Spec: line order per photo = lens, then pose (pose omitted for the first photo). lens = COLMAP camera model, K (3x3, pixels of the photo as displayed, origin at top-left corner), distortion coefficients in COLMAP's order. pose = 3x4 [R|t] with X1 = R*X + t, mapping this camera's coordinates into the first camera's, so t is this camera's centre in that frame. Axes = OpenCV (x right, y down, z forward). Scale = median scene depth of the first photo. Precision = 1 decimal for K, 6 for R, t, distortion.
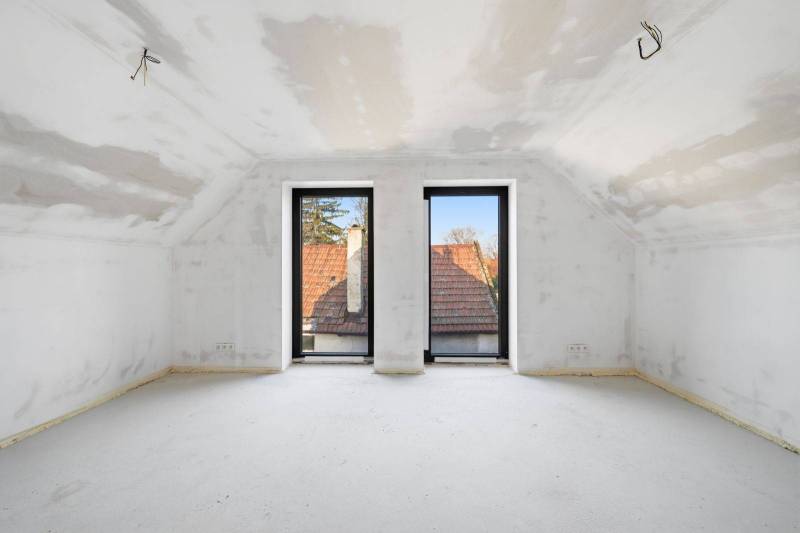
lens RADIAL K [[280.1, 0, 402.9], [0, 280.1, 266.0], [0, 0, 1]] dist [0.000611, 0.000078]
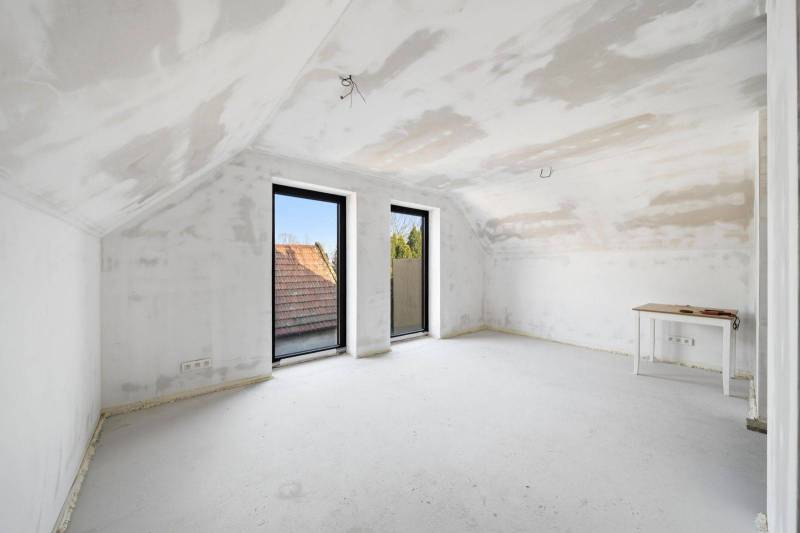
lens RADIAL K [[280.1, 0, 402.9], [0, 280.1, 266.0], [0, 0, 1]] dist [0.000611, 0.000078]
pose [[0.759565, 0.006579, 0.650398, -0.710846], [-0.004558, 0.999978, -0.004791, 0.003754], [-0.650415, 0.000675, 0.759578, -0.005633]]
